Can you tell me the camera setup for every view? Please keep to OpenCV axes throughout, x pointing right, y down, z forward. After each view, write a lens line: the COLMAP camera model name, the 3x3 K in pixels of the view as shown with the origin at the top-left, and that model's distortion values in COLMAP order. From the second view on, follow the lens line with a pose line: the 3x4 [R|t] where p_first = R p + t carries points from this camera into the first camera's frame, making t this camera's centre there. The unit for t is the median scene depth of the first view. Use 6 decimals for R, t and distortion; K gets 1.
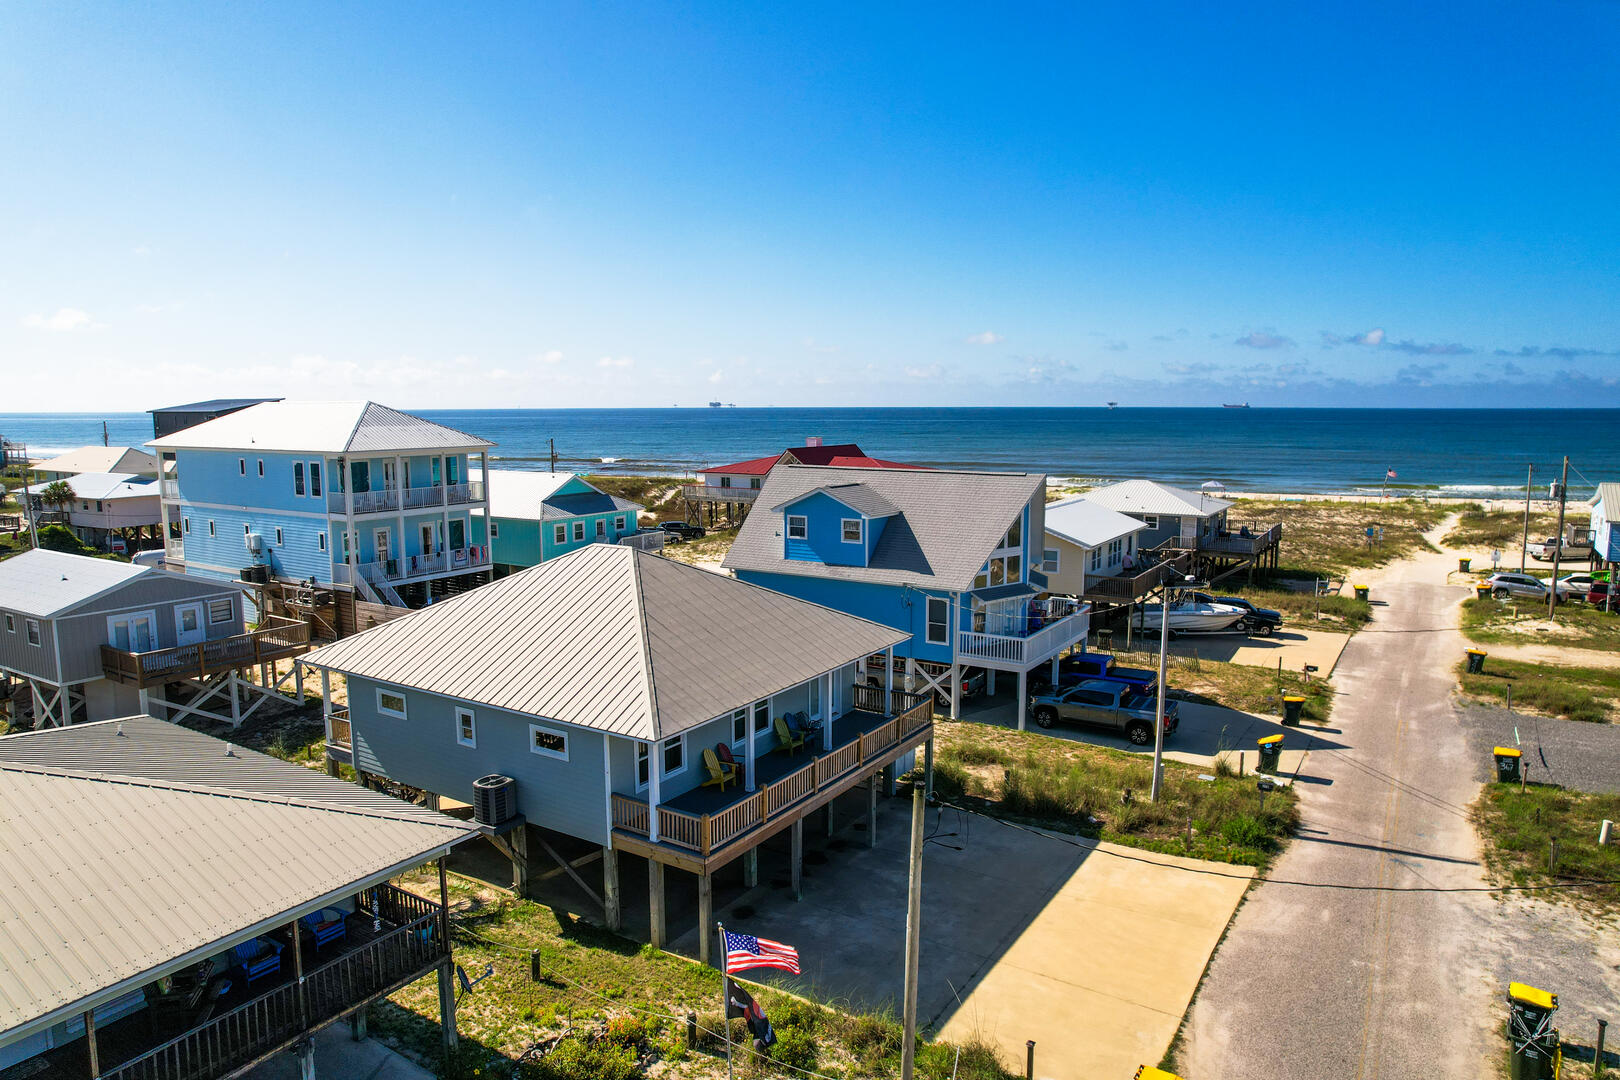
lens RADIAL K [[1041.7, 0, 810.0], [0, 1041.7, 540.0], [0, 0, 1]] dist [-0.070098, 0.055588]
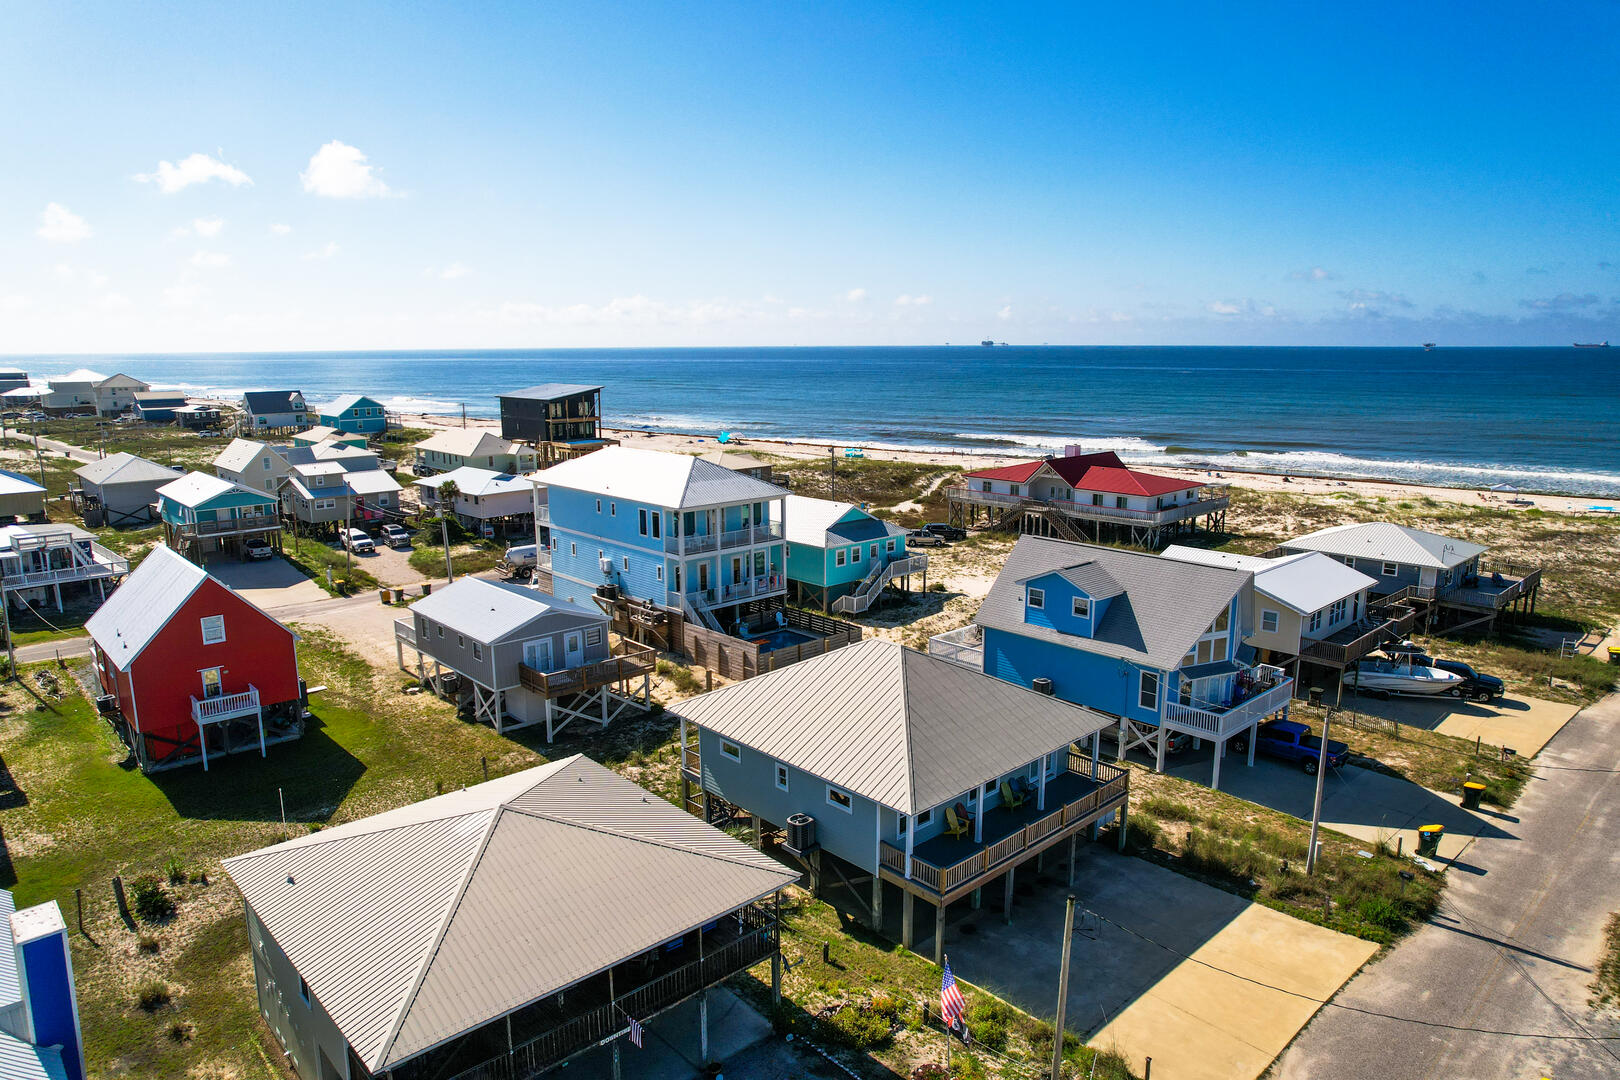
lens RADIAL K [[1041.7, 0, 810.0], [0, 1041.7, 540.0], [0, 0, 1]] dist [-0.070098, 0.055588]
pose [[0.967028, 0.047195, -0.250260, 0.046268], [-0.031525, 0.997304, 0.066258, -0.217948], [0.252713, -0.056184, 0.965909, -0.328853]]
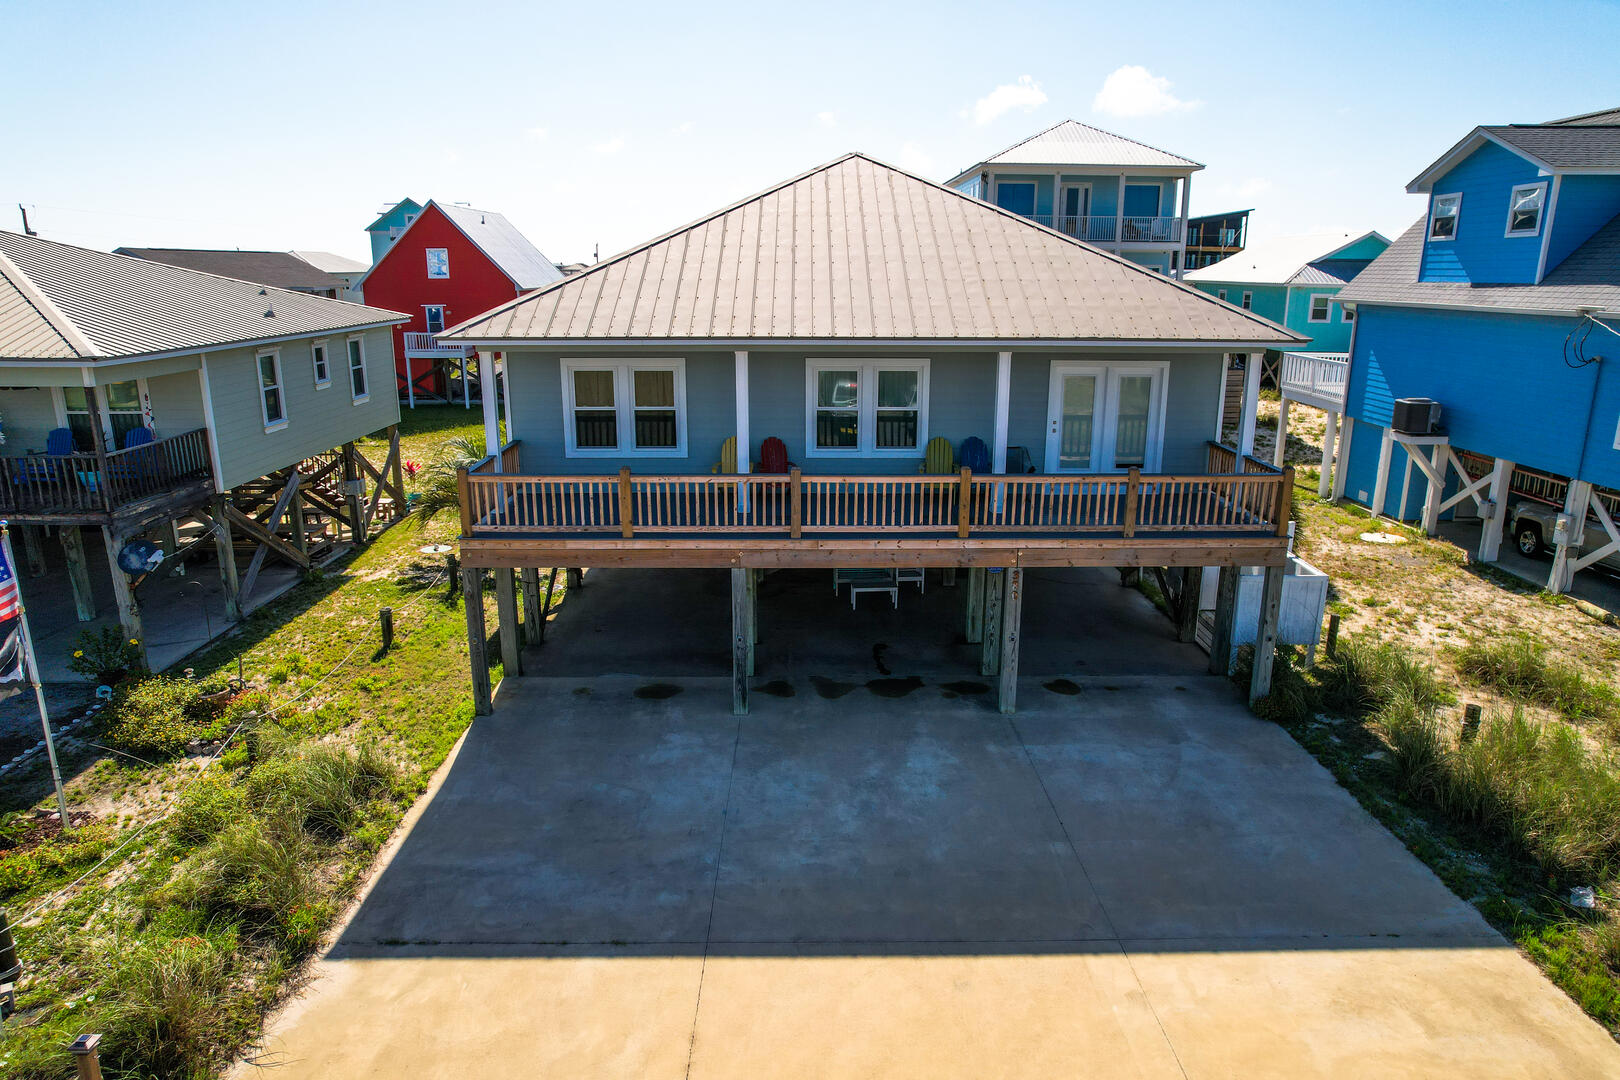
lens RADIAL K [[1041.7, 0, 810.0], [0, 1041.7, 540.0], [0, 0, 1]] dist [-0.070098, 0.055588]
pose [[0.543842, 0.217049, -0.810633, 0.390563], [-0.112988, 0.976116, 0.185555, 0.127606], [0.831547, -0.009320, 0.555377, 0.624496]]
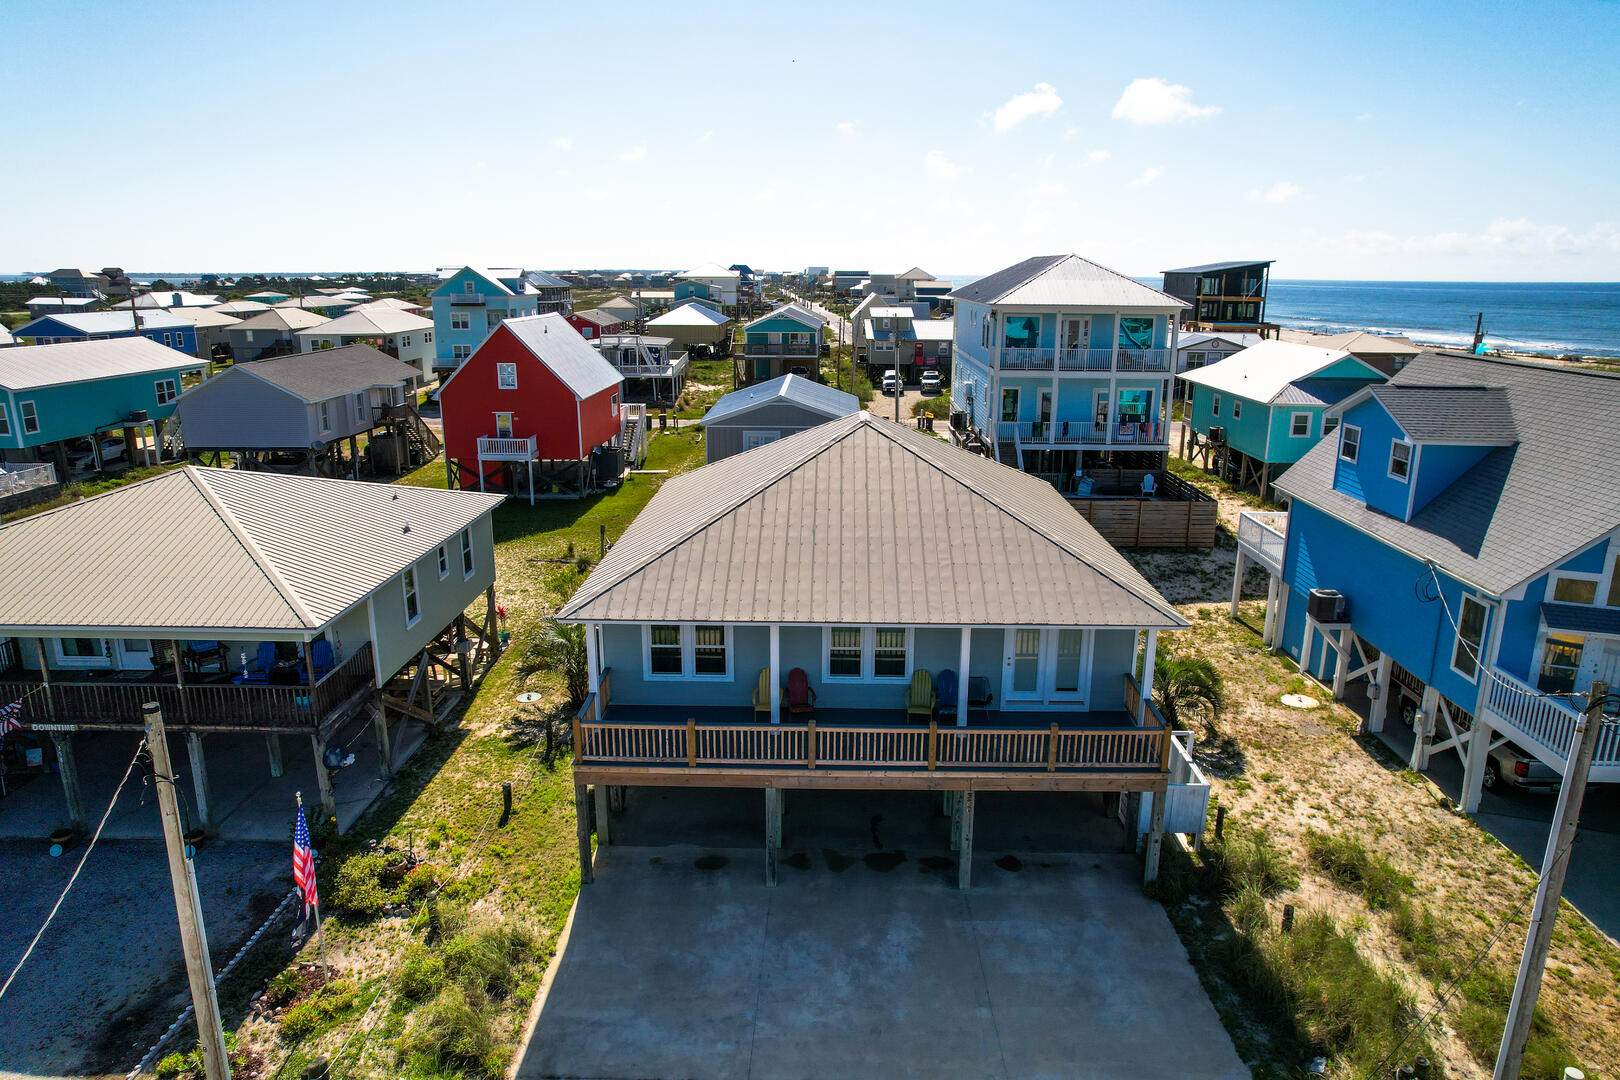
lens RADIAL K [[1044.6, 0, 808.7], [0, 1044.6, 536.7], [0, 0, 1]] dist [-0.067586, 0.039565]
pose [[0.513349, 0.217836, -0.830073, 0.520689], [-0.115874, 0.975984, 0.184467, -0.050409], [0.850321, 0.001488, 0.526262, 0.531003]]
